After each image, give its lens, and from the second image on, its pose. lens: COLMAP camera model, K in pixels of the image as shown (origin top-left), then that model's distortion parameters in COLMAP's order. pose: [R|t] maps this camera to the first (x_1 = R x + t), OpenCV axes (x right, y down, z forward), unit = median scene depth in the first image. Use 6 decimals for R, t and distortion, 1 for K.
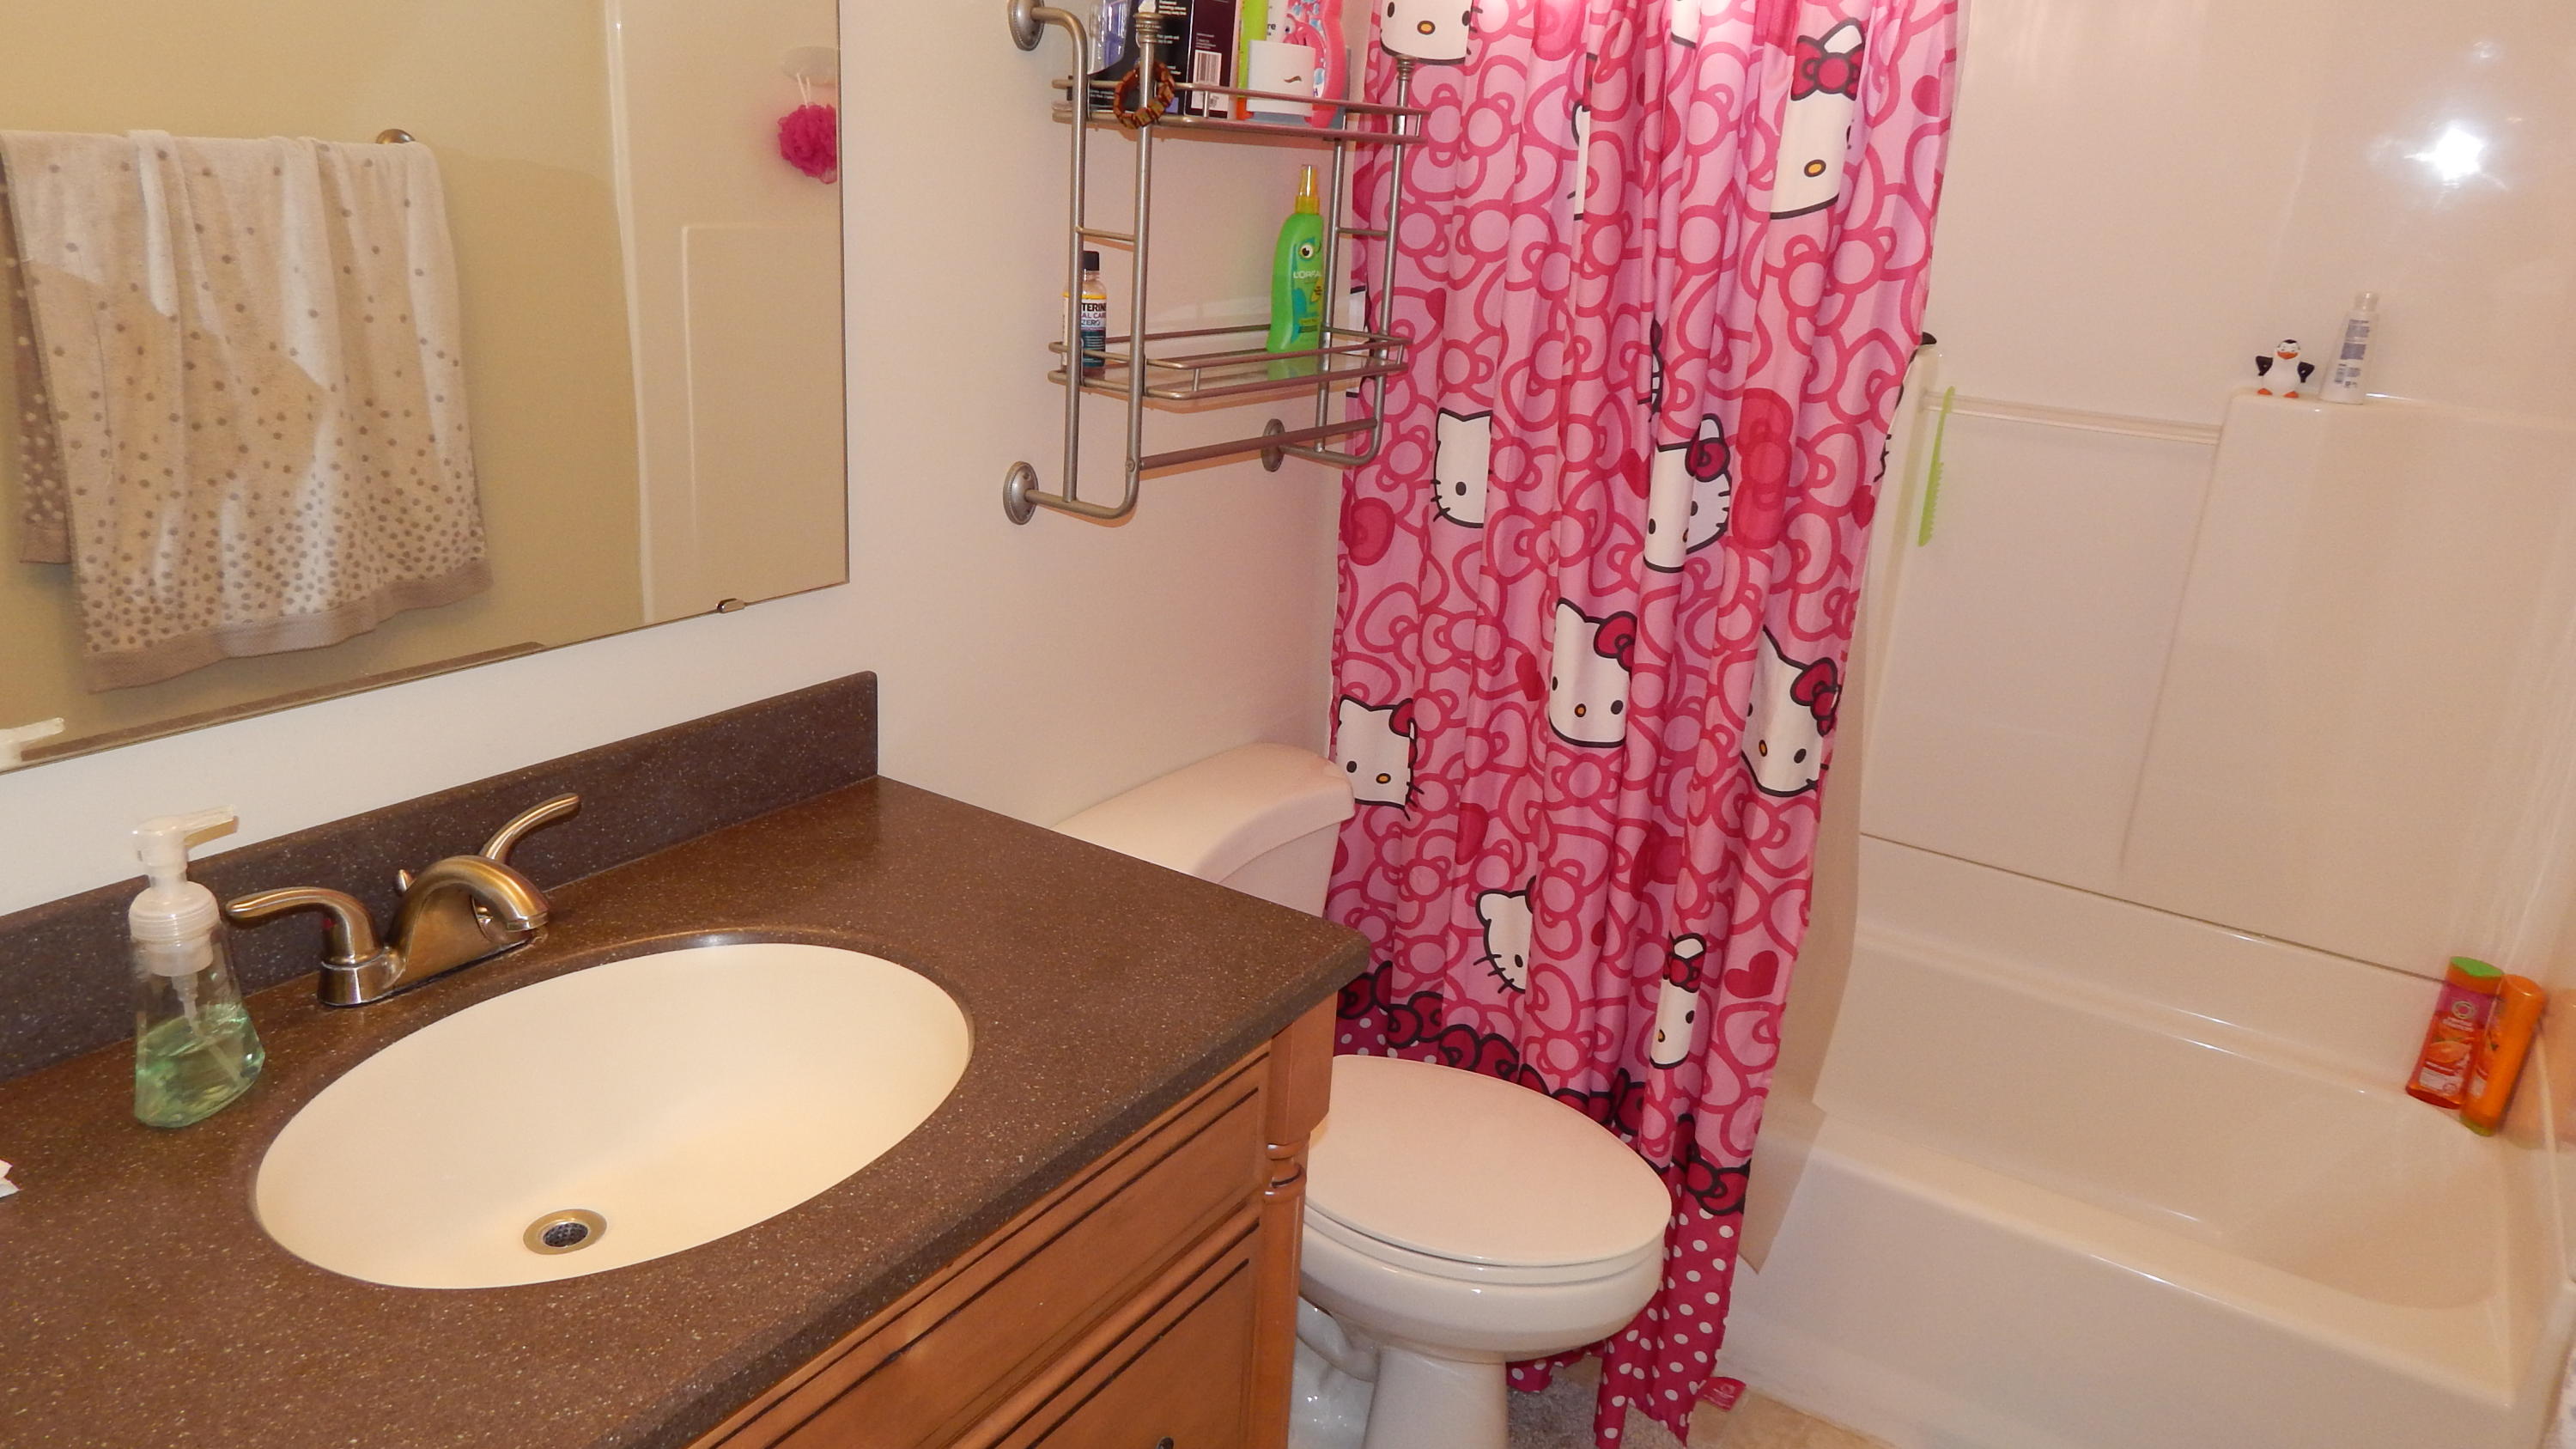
lens RADIAL K [[1699.6, 0, 1281.0], [0, 1699.6, 722.4], [0, 0, 1]] dist [0.007794, -0.008461]
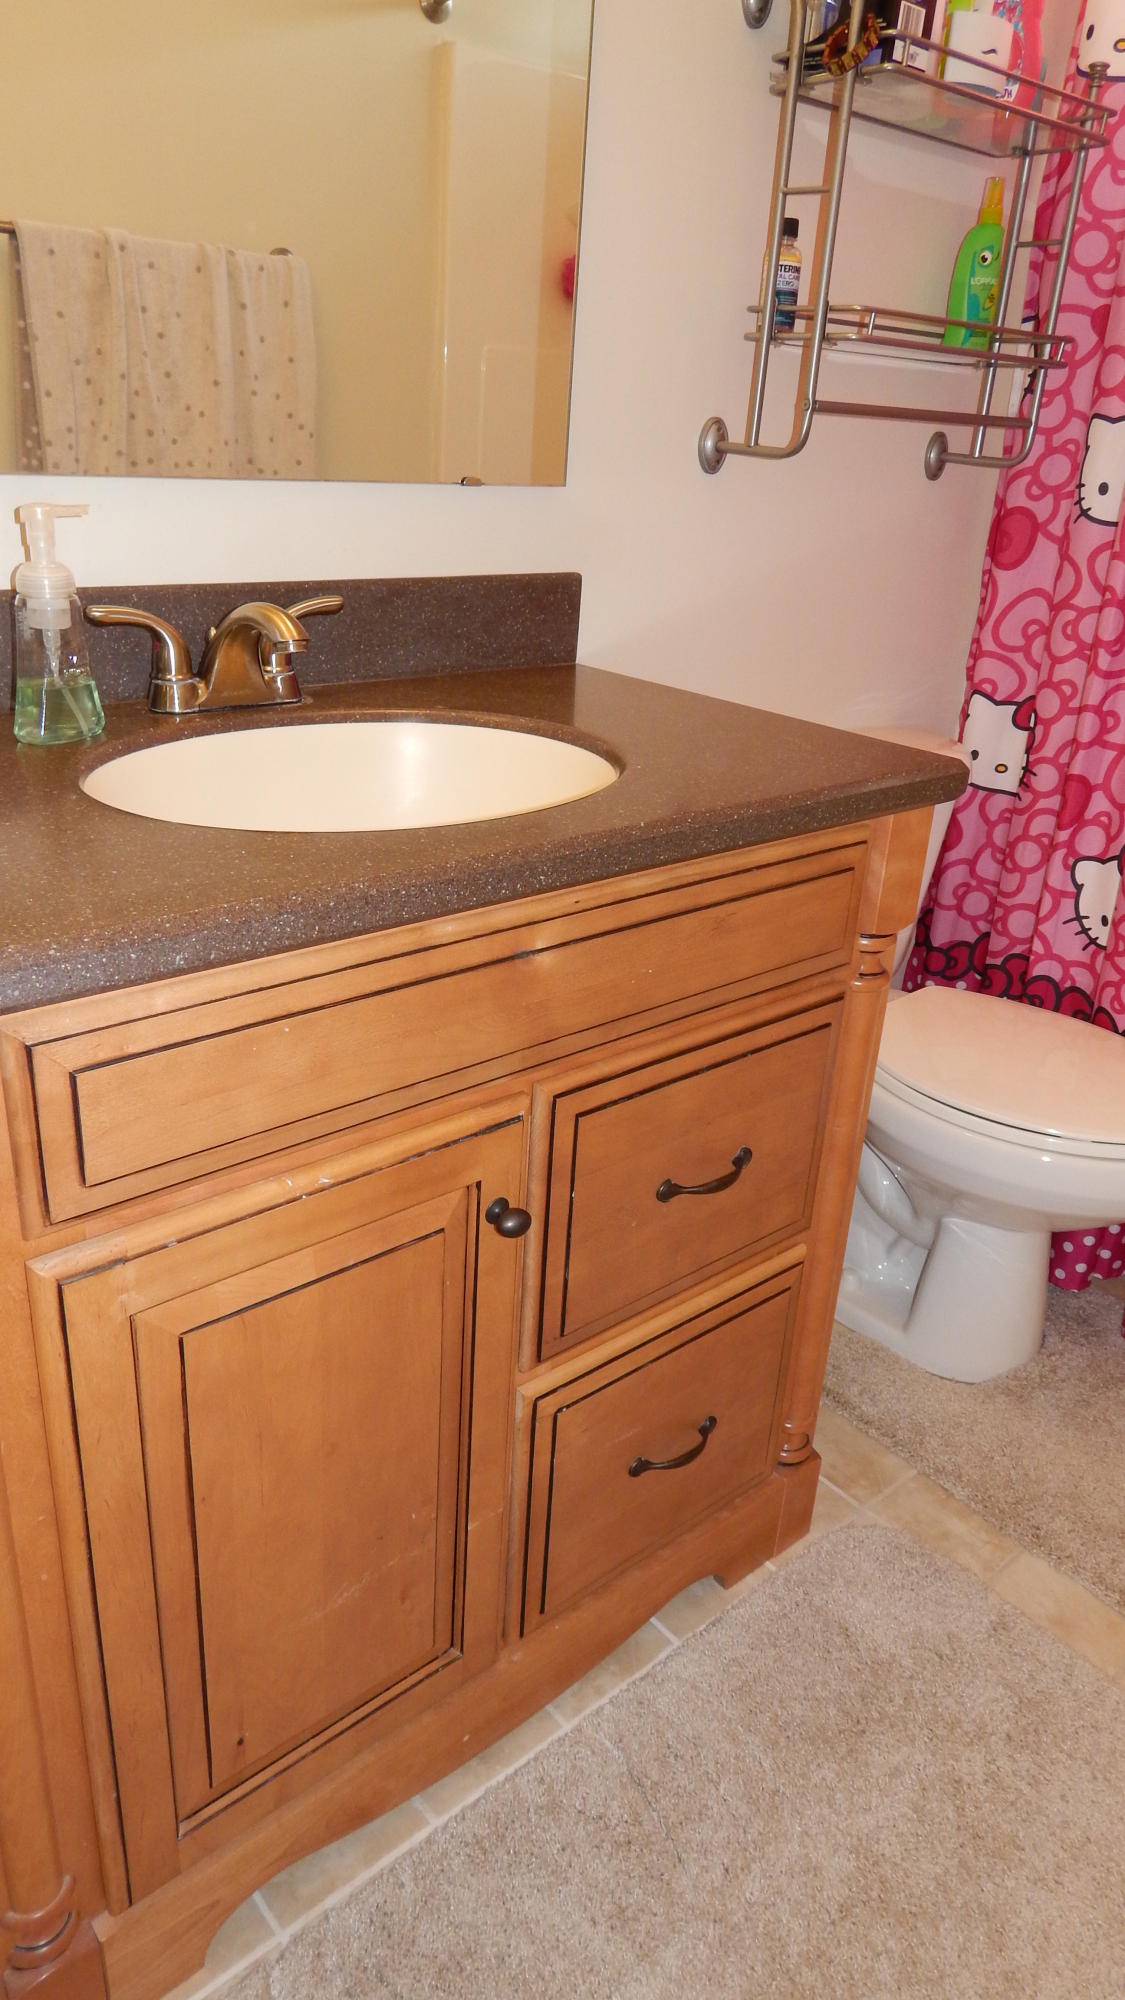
lens RADIAL K [[1319.4, 0, 565.3], [0, 1319.4, 998.5], [0, 0, 1]] dist [0.007794, -0.008461]
pose [[0.960461, 0.109986, -0.255768, 0.024781], [-0.091088, 0.992240, 0.084634, 0.159307], [0.263092, -0.057990, 0.963026, 0.040841]]
